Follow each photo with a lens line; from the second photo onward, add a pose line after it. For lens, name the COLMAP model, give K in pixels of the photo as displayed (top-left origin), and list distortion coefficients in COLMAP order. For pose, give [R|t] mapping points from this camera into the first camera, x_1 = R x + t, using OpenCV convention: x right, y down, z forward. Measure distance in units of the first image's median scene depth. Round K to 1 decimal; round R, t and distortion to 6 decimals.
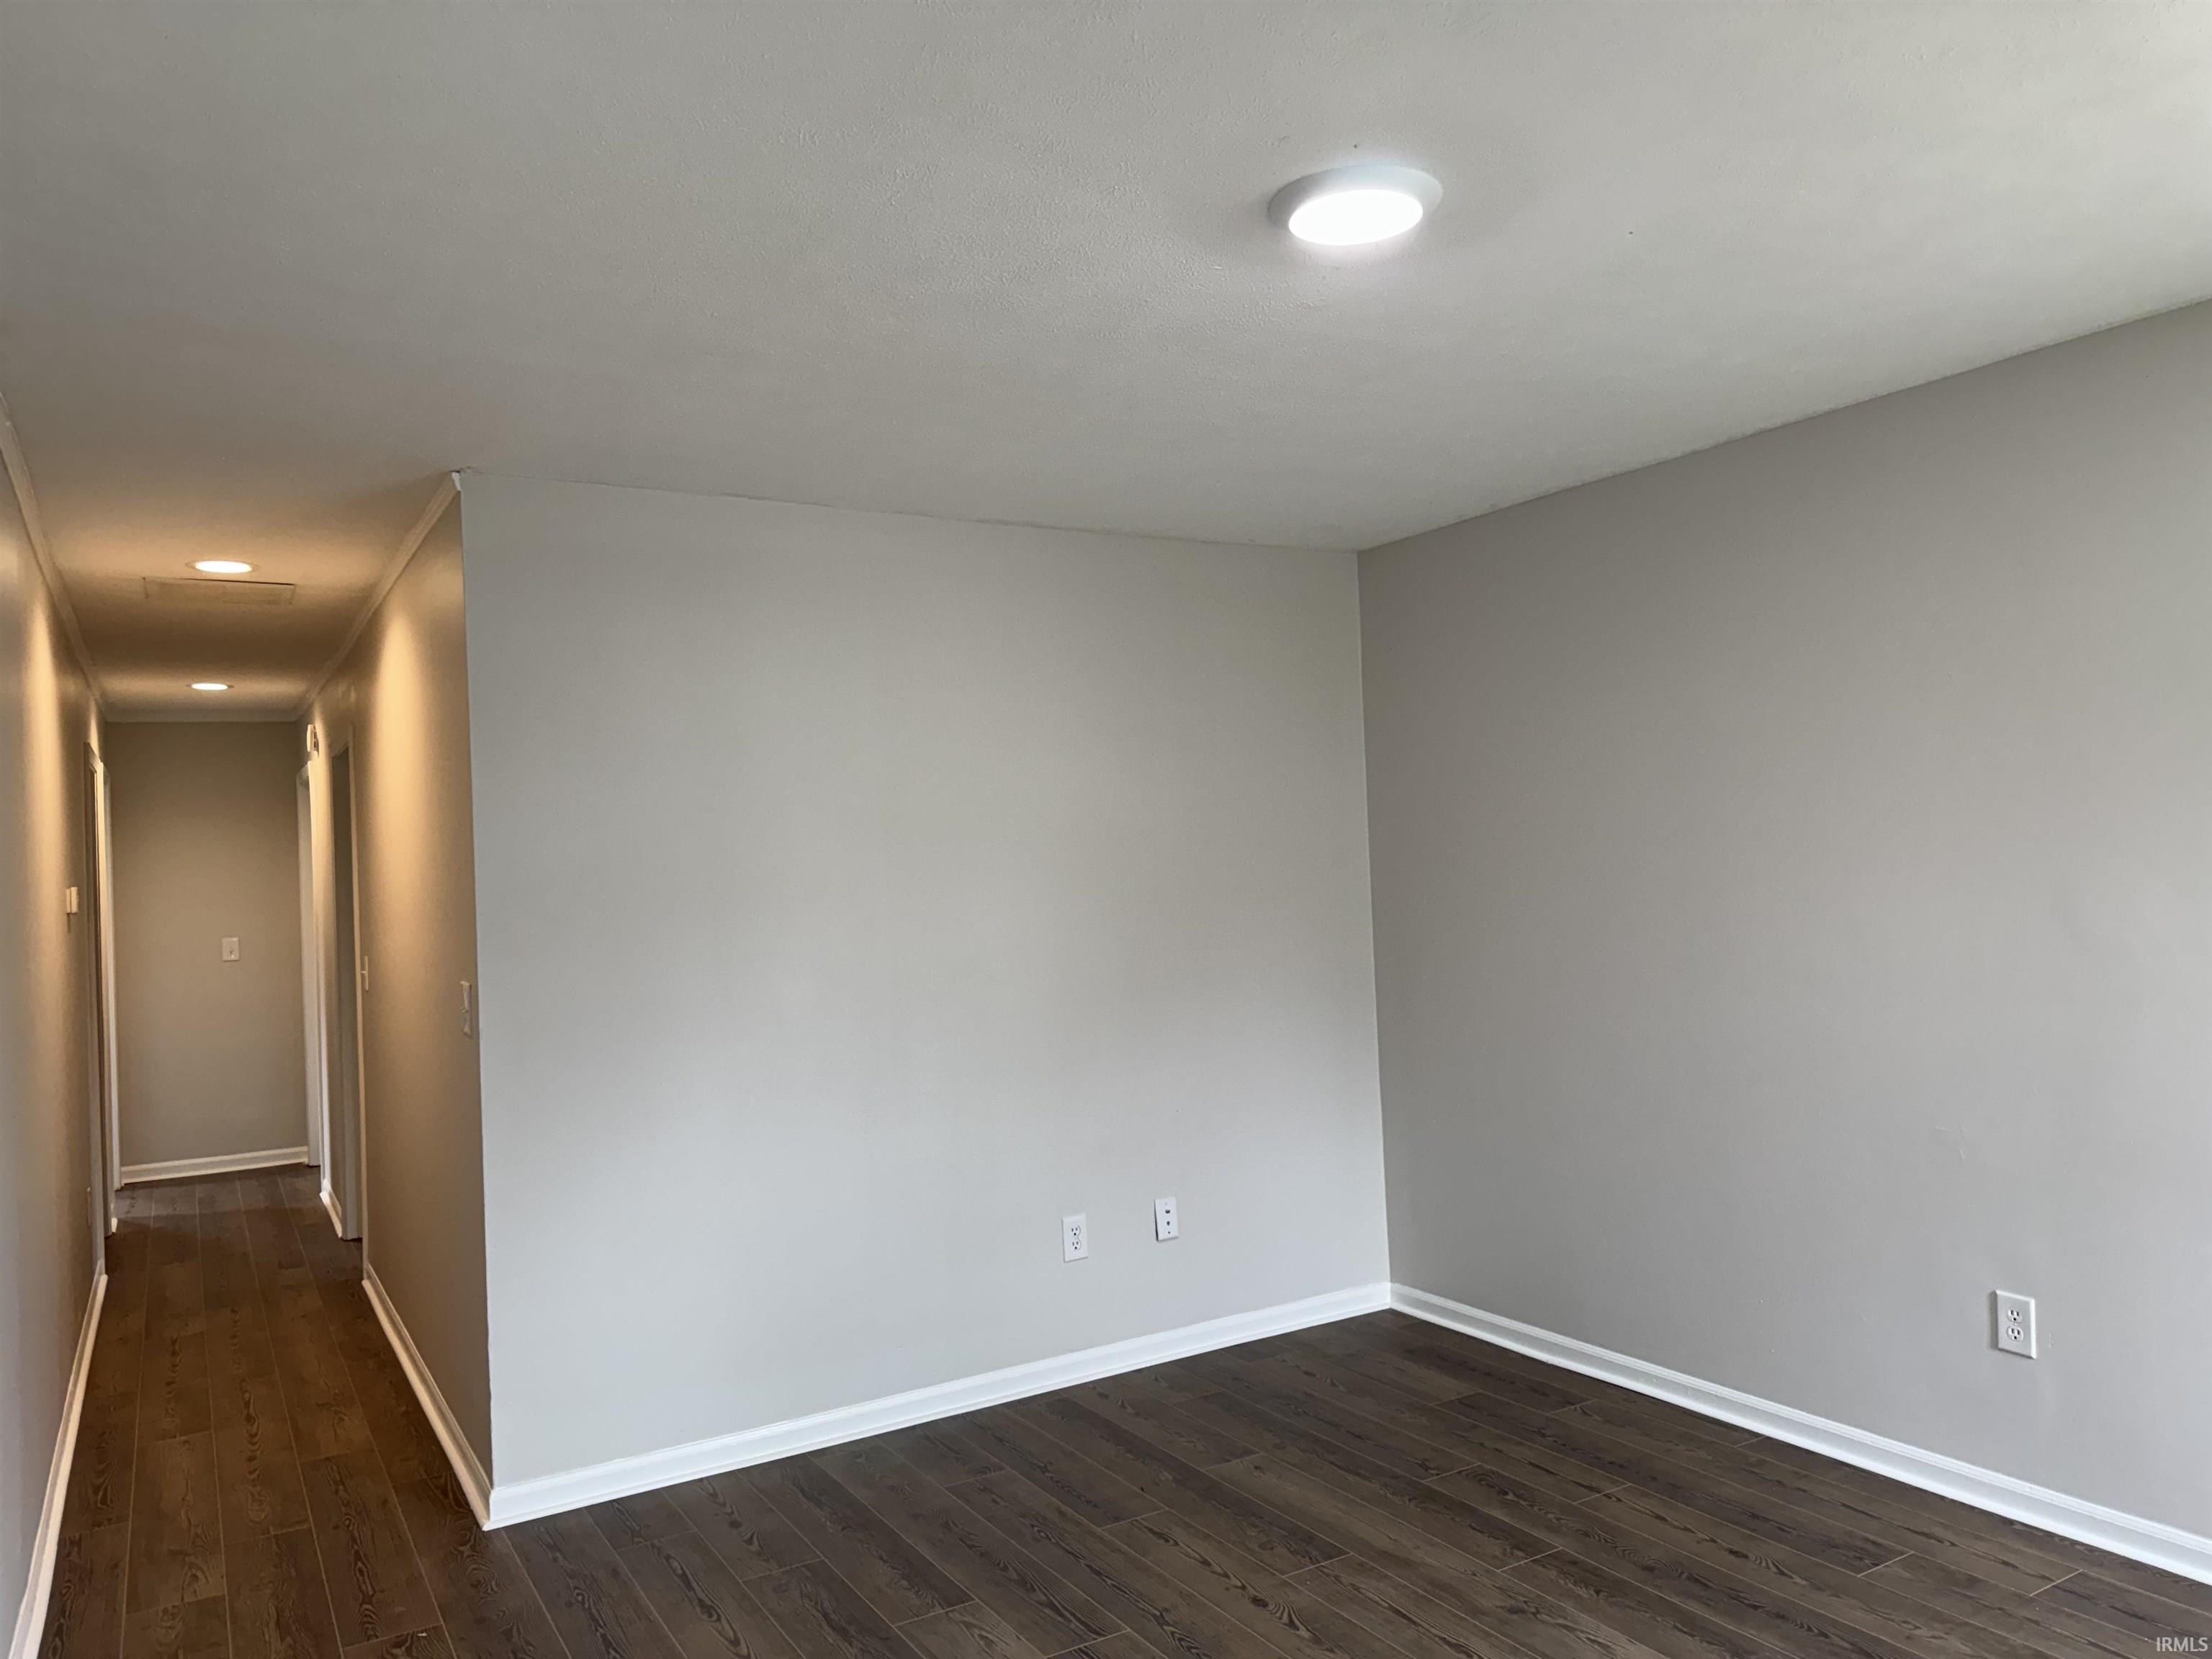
lens RADIAL K [[1529.5, 0, 1110.3], [0, 1529.5, 810.6], [0, 0, 1]] dist [-0.011288, 0.000381]
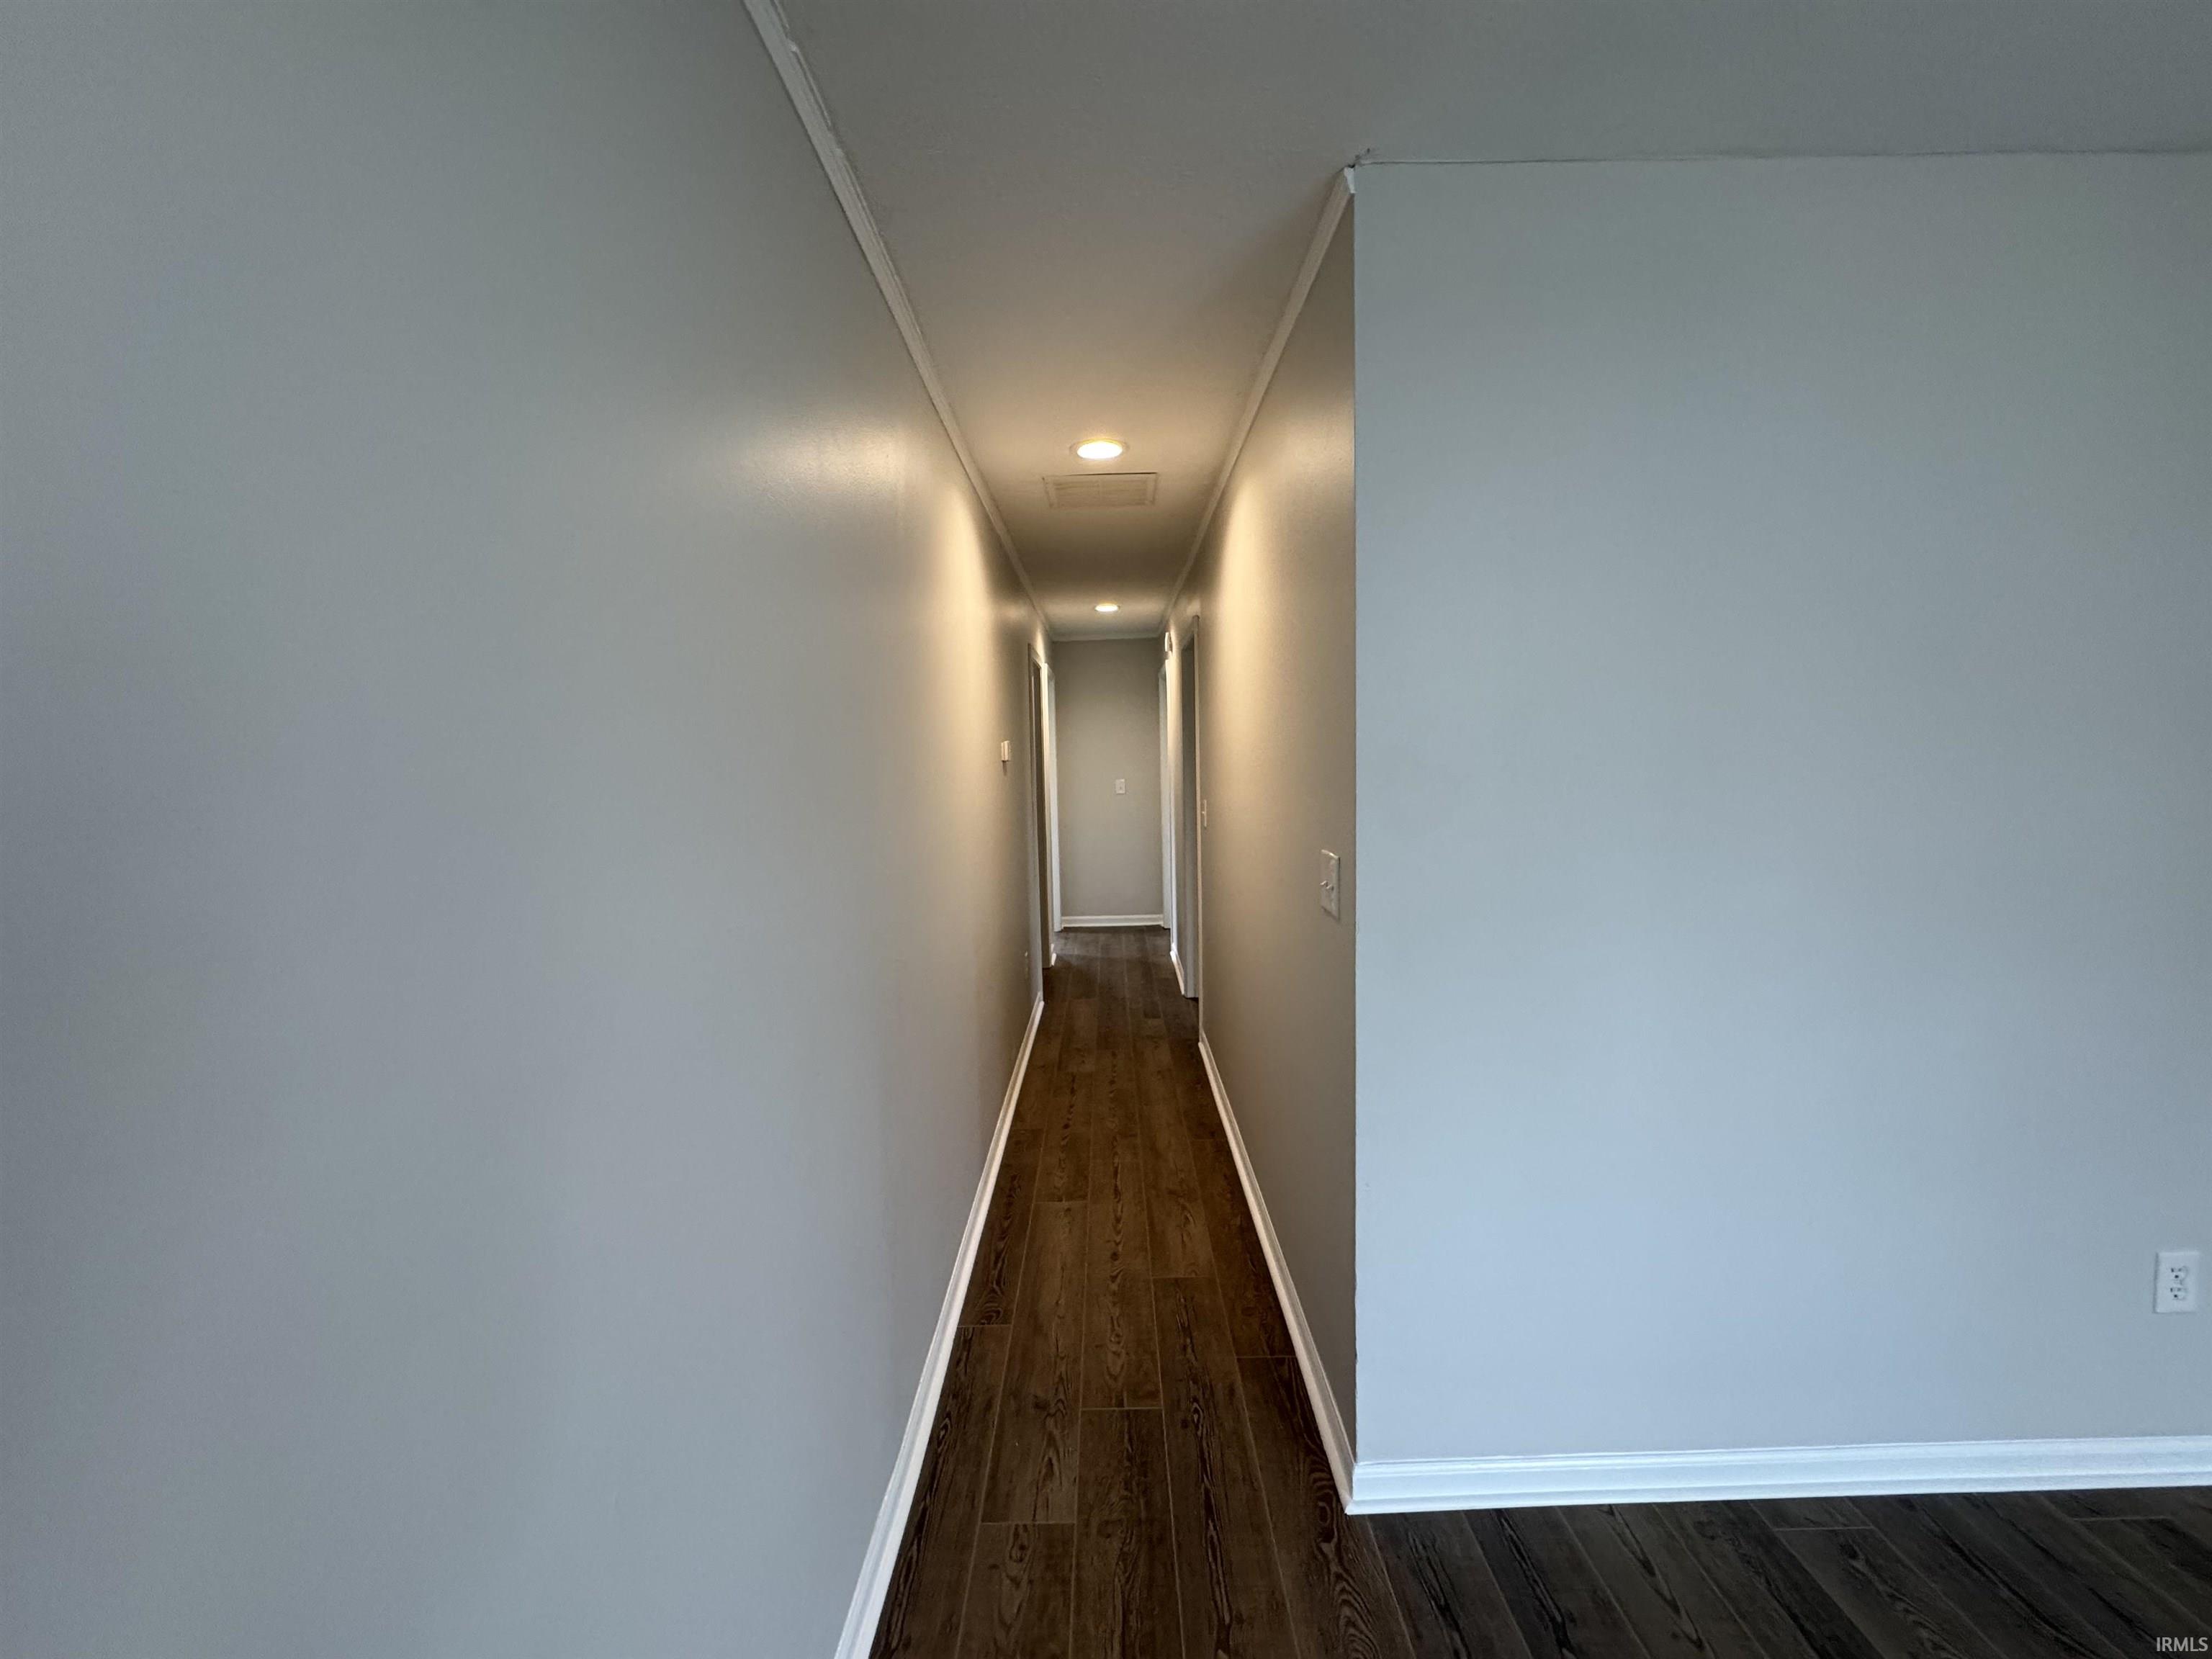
lens RADIAL K [[885.9, 0, 1112.3], [0, 885.9, 827.5], [0, 0, 1]] dist [-0.000290, 0.000152]
pose [[0.855948, 0.066228, -0.512803, -0.229771], [-0.000128, 0.991790, 0.127876, 0.030662], [0.517062, -0.109389, 0.848929, 0.435705]]
